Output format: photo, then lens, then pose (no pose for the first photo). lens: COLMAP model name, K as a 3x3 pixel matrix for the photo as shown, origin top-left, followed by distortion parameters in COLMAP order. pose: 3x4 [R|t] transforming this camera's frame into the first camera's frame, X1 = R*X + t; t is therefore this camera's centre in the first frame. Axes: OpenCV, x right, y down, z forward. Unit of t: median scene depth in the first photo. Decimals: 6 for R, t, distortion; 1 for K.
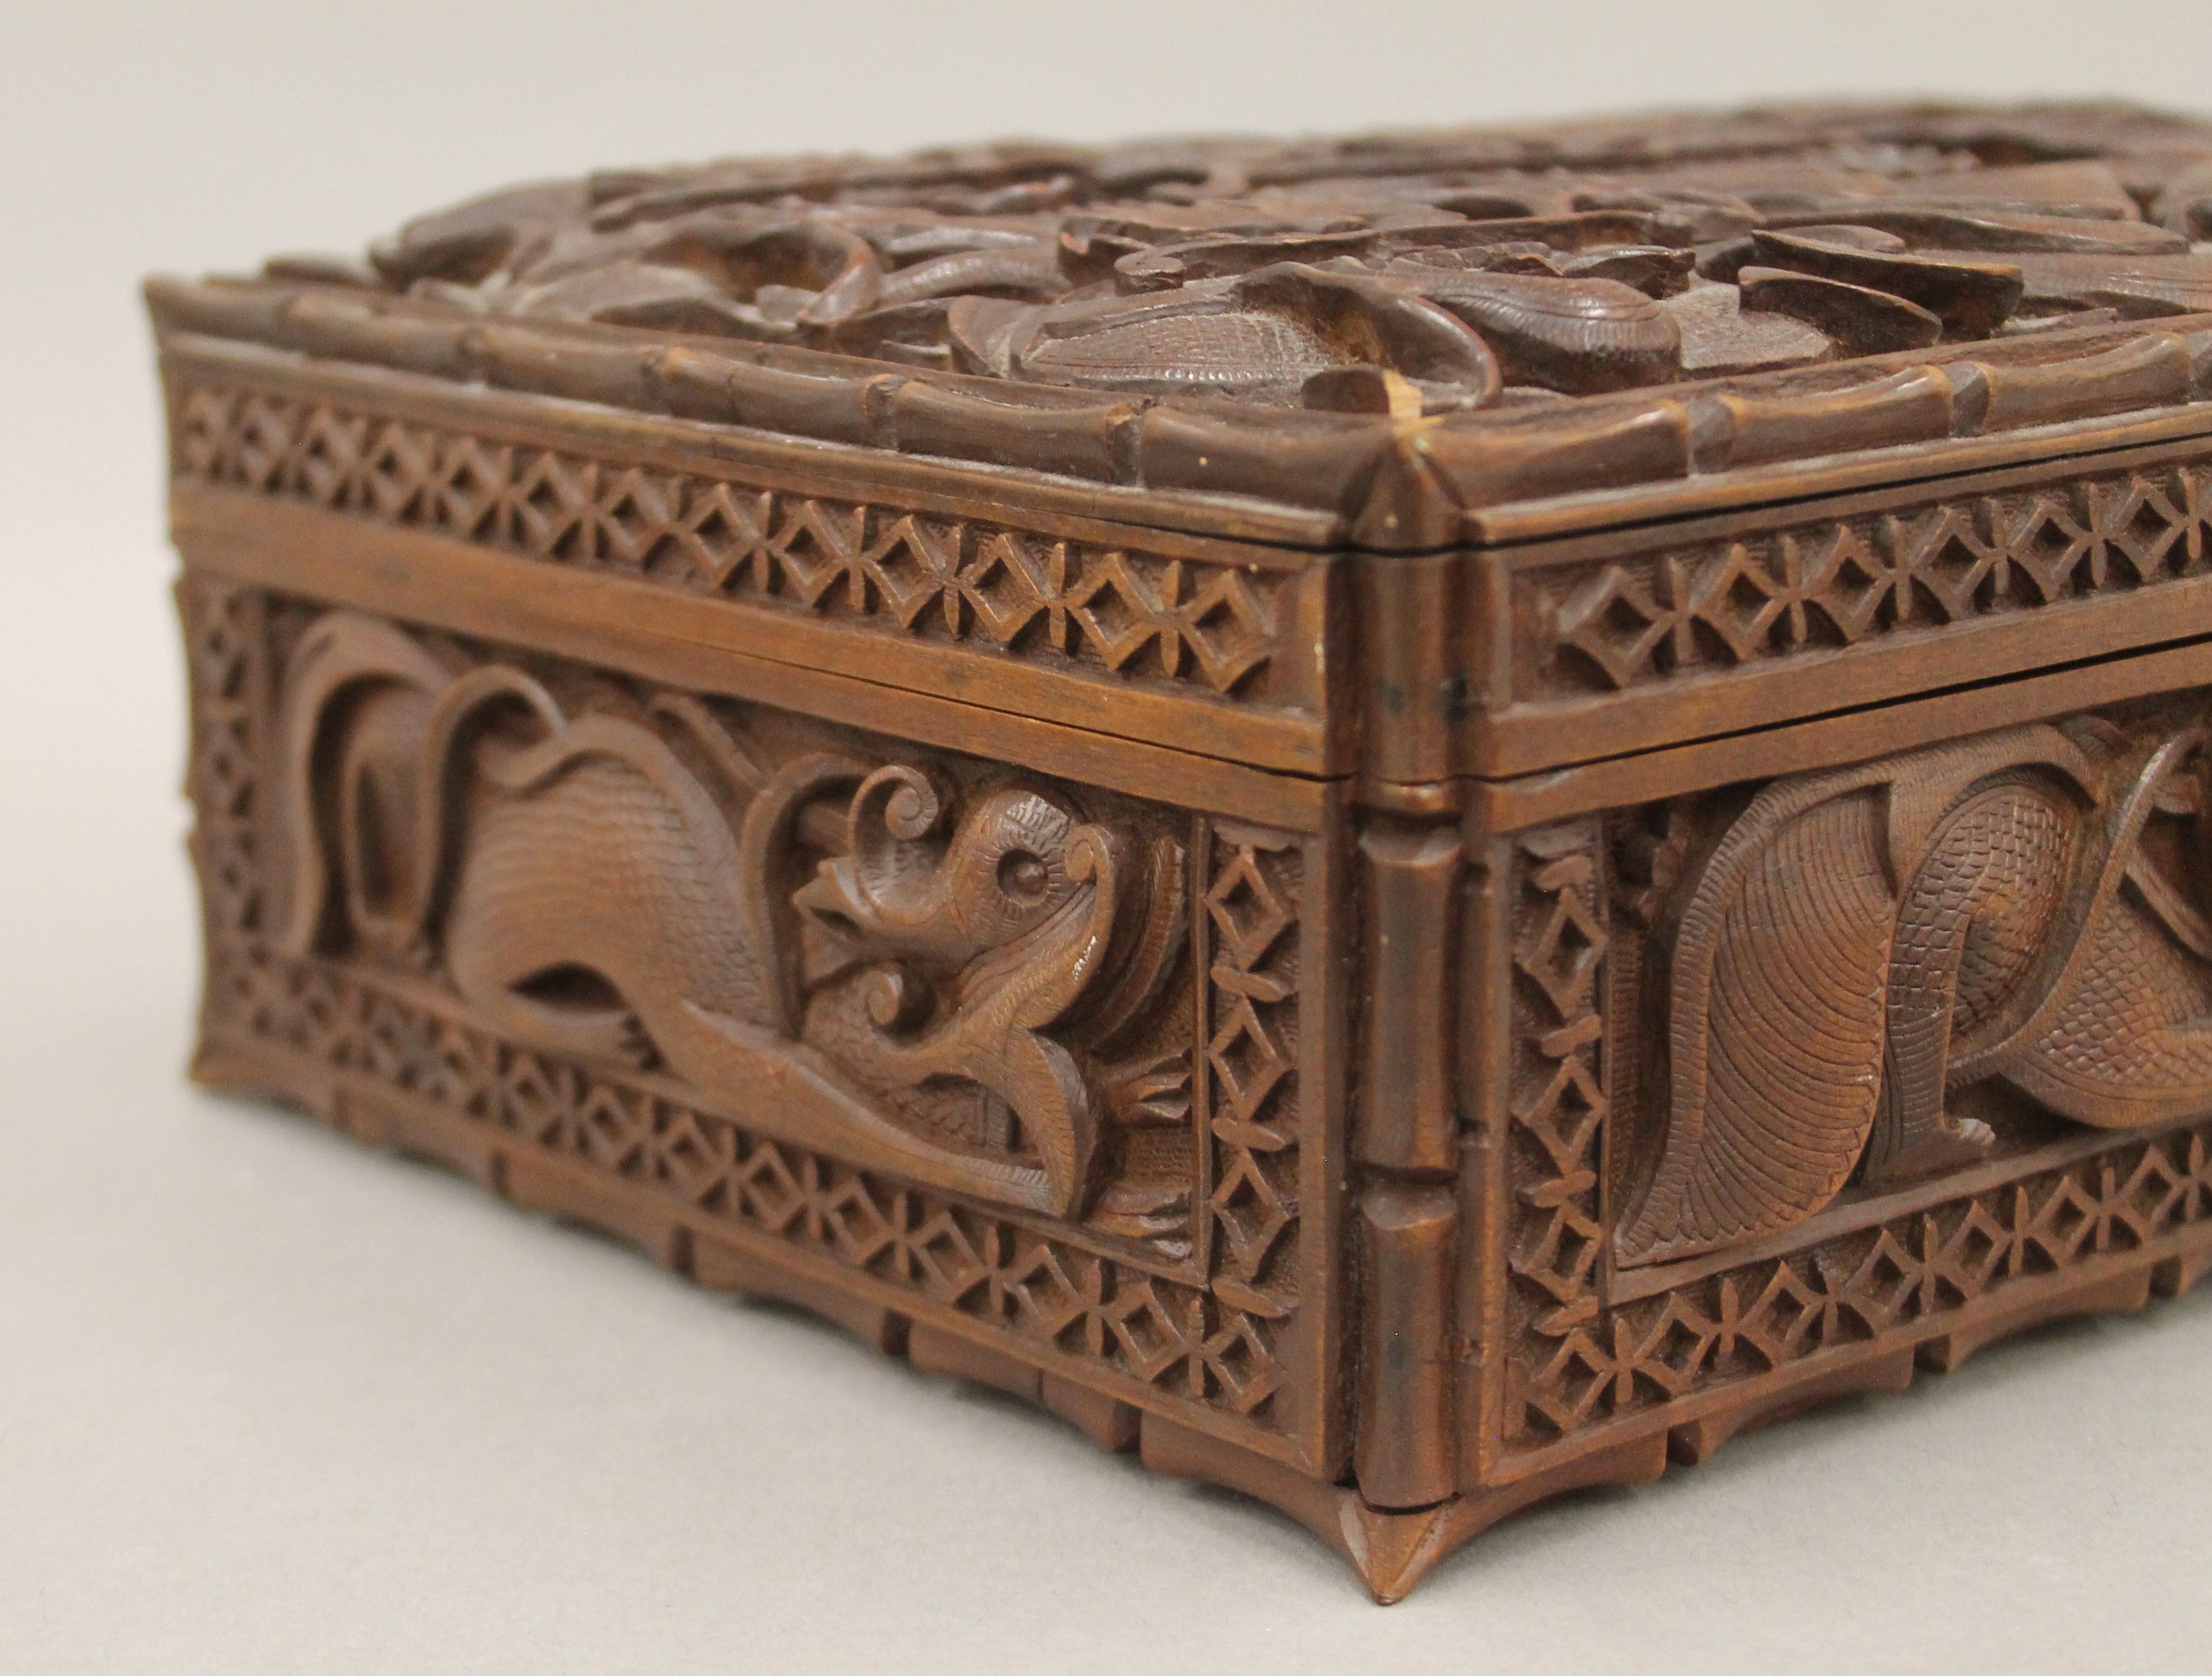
lens RADIAL K [[4014.6, 0, 1097.9], [0, 4014.6, 834.7], [0, 0, 1]] dist [0.320940, 0.000000]
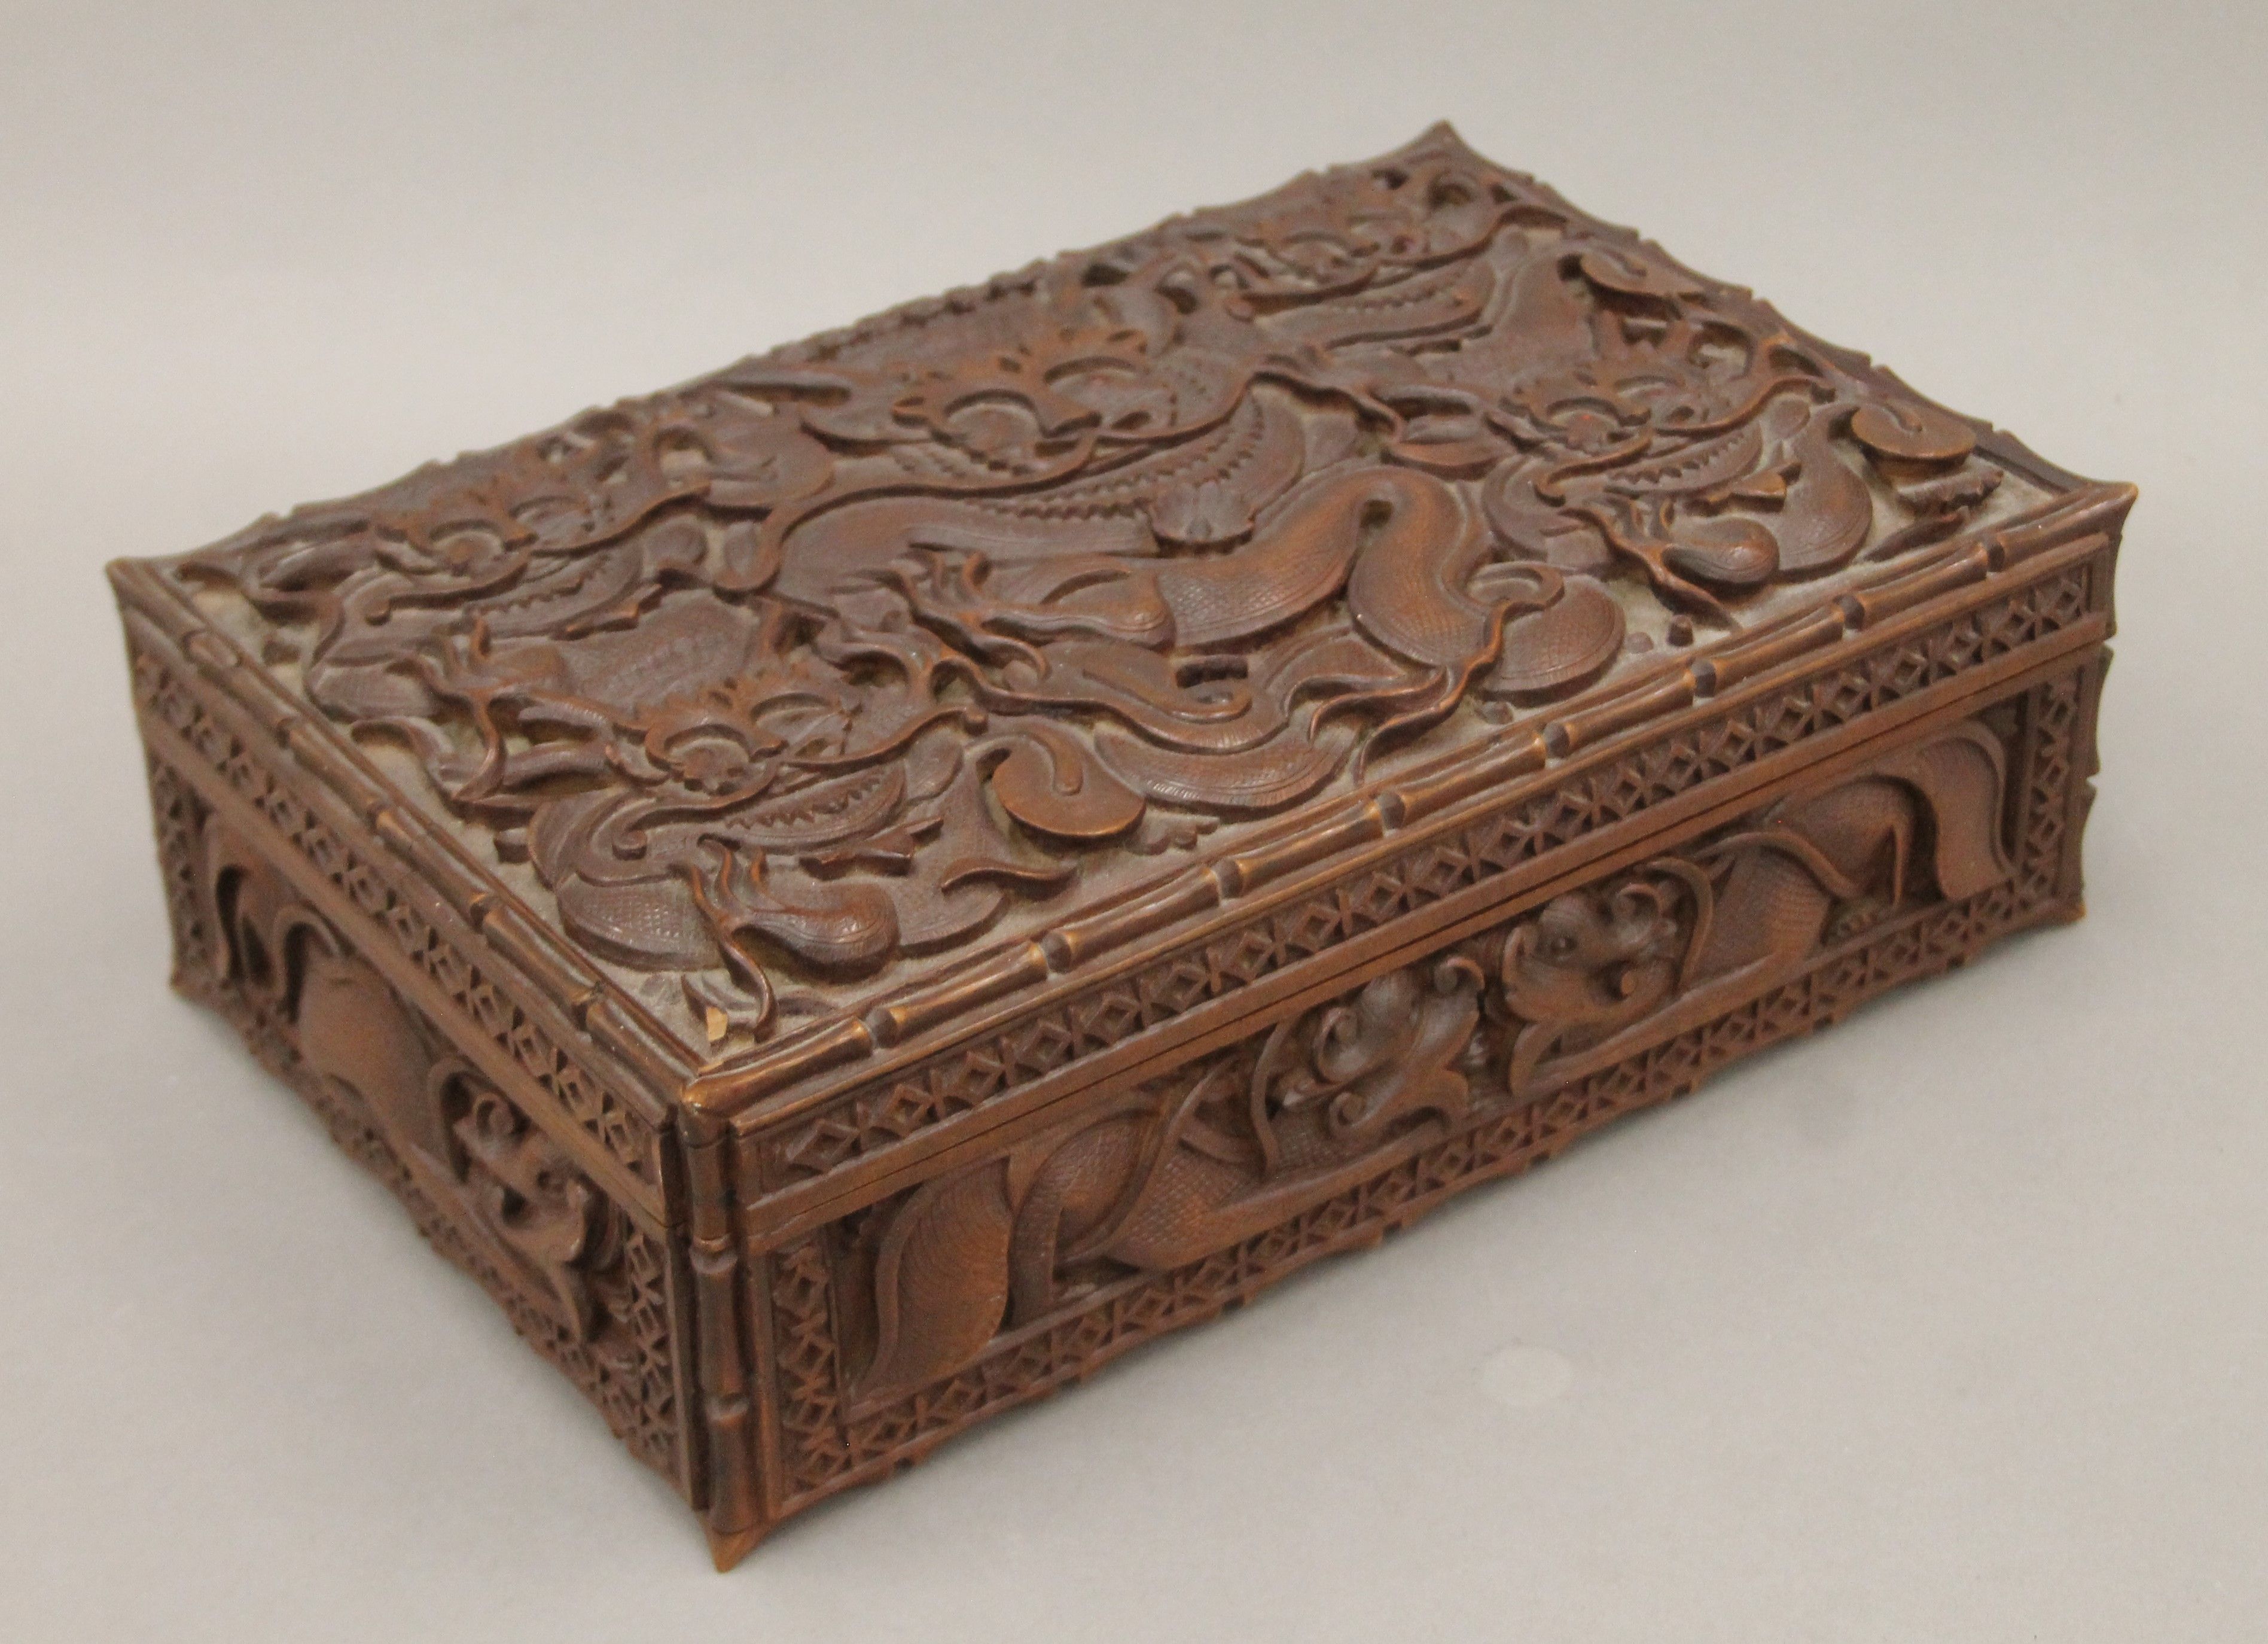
lens RADIAL K [[4666.8, 0, 1136.7], [0, 4666.8, 820.5], [0, 0, 1]] dist [-0.025333, 0.000000]
pose [[0.996823, 0.037019, -0.070521, 0.416808], [-0.009699, 0.935252, 0.353851, -0.957350], [0.079054, -0.352043, 0.932640, -0.981893]]
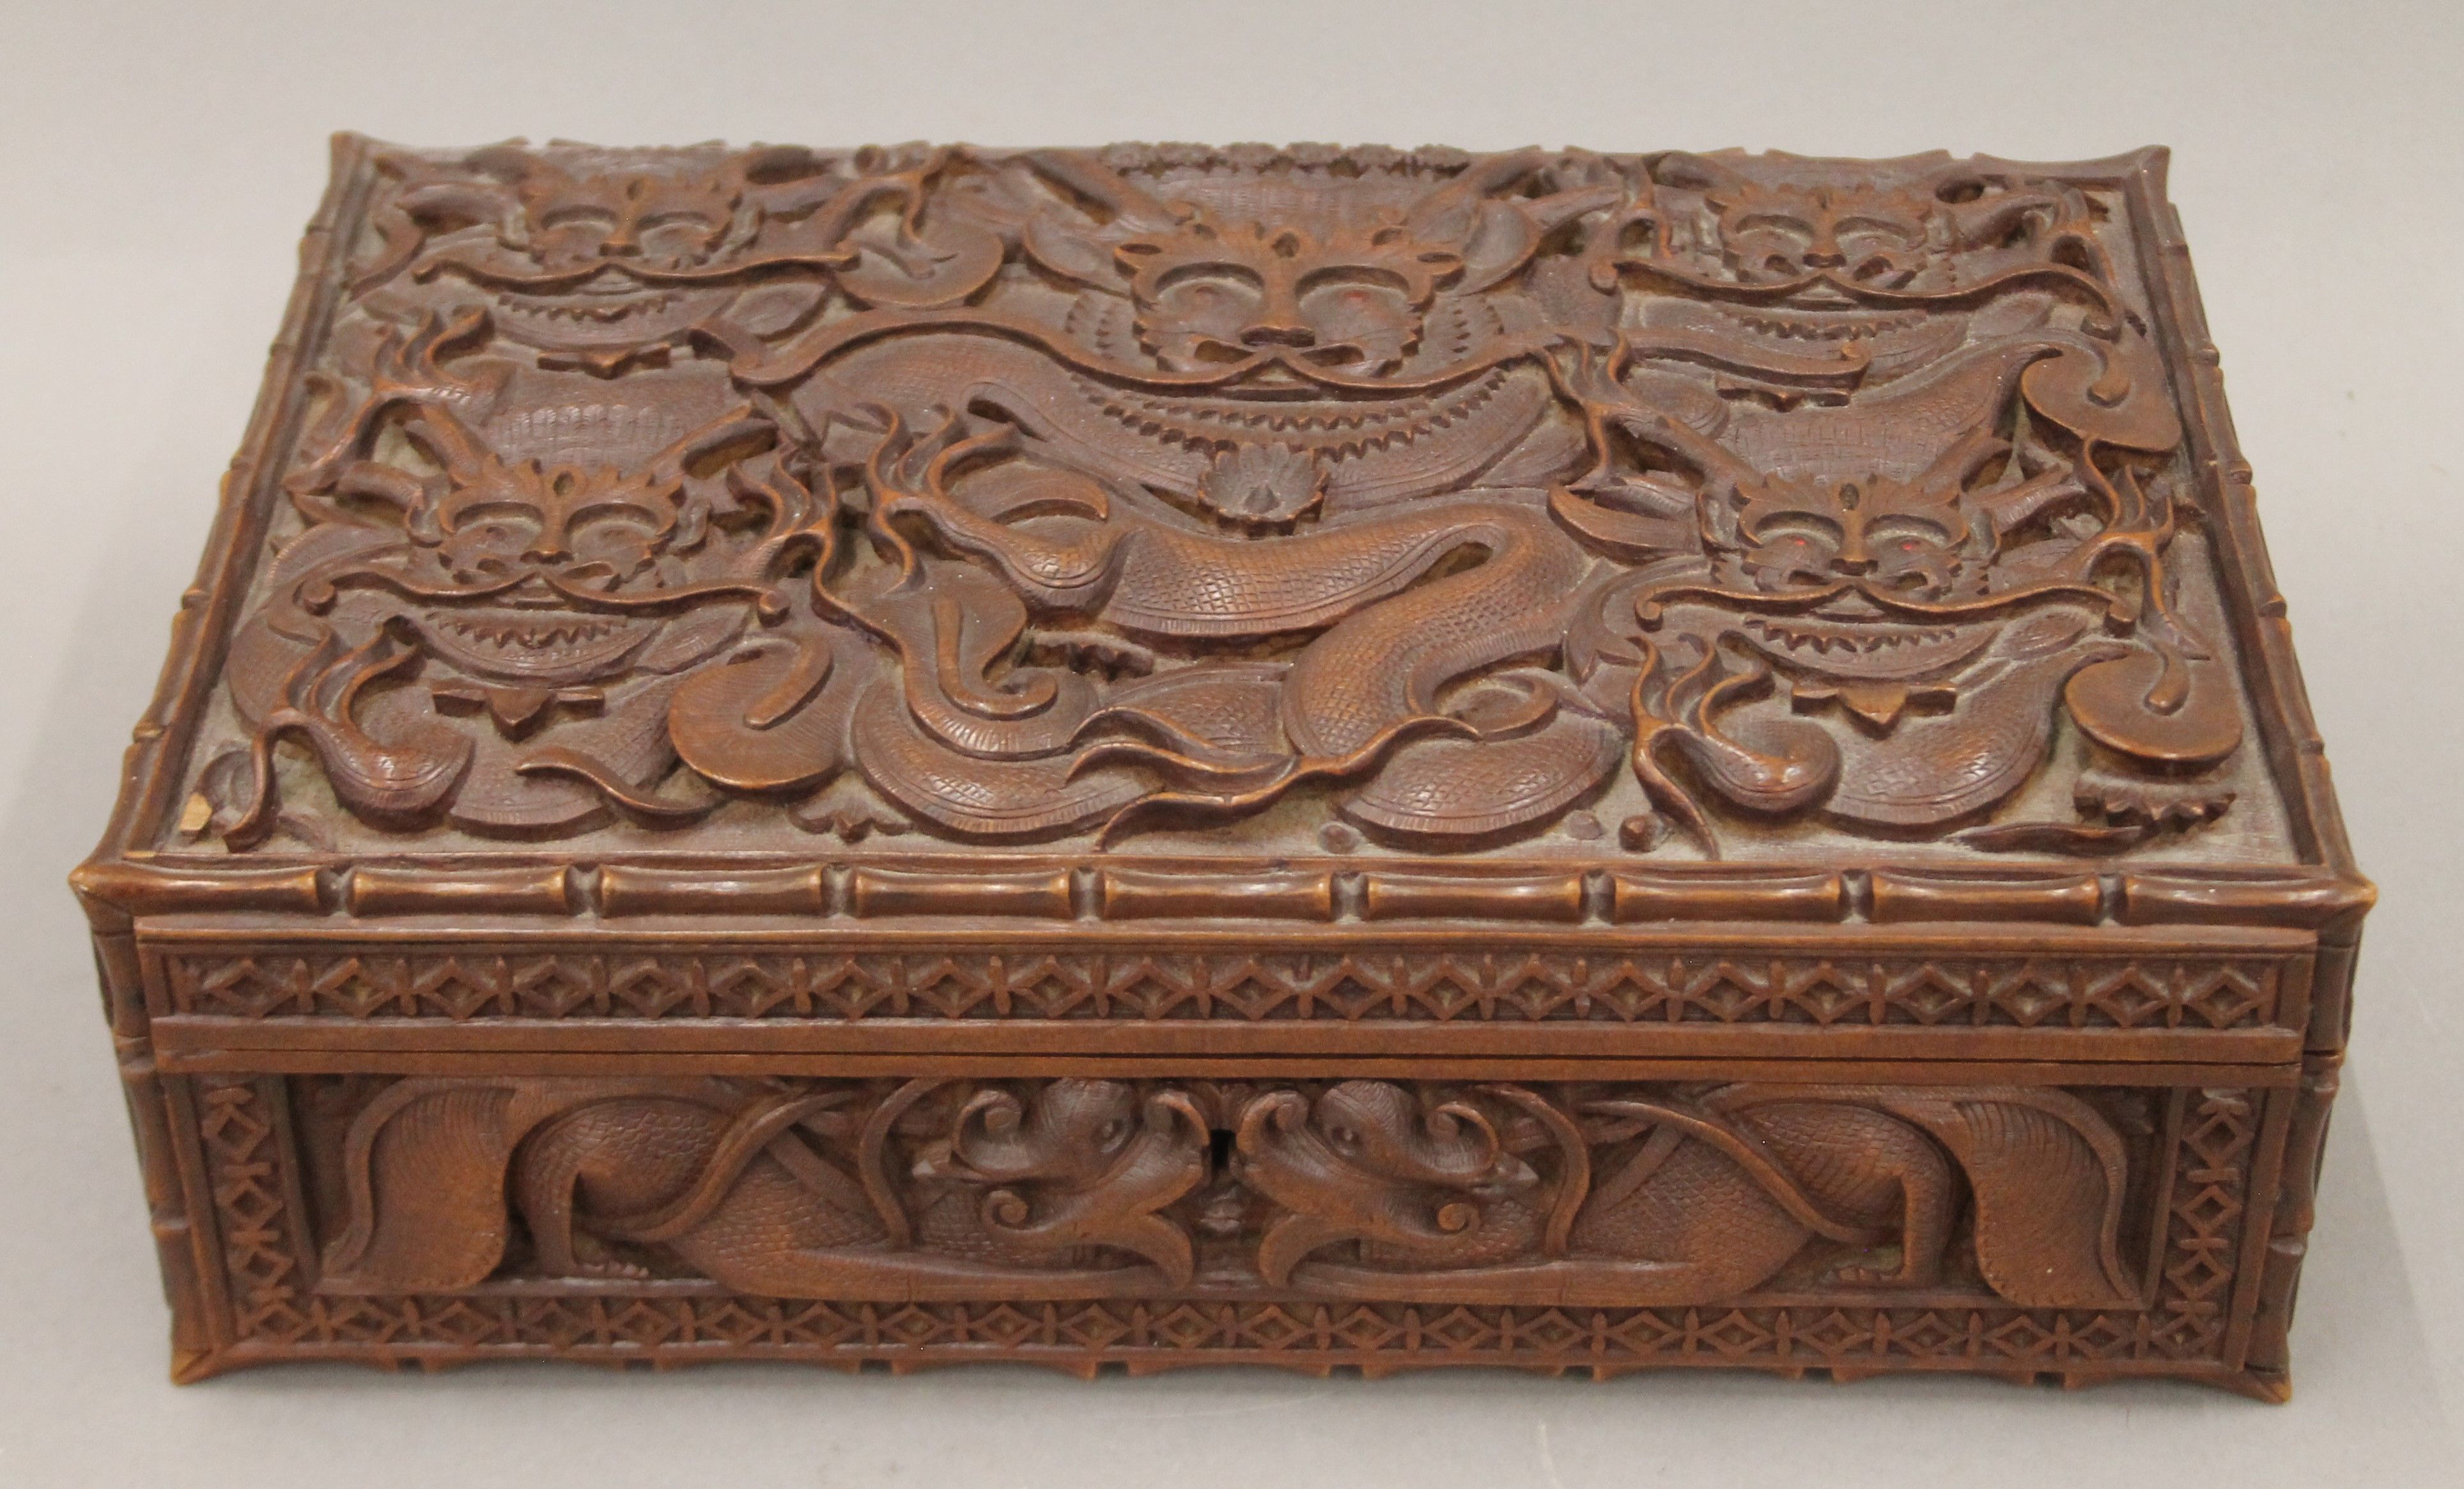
lens RADIAL K [[4601.0, 0, 1232.6], [0, 4601.0, 742.0], [0, 0, 1]] dist [0.028927, 0.000000]
pose [[0.755991, 0.400669, -0.517631, 1.356284], [-0.151794, 0.876533, 0.456781, -1.054512], [0.636739, -0.266748, 0.723470, -0.105336]]
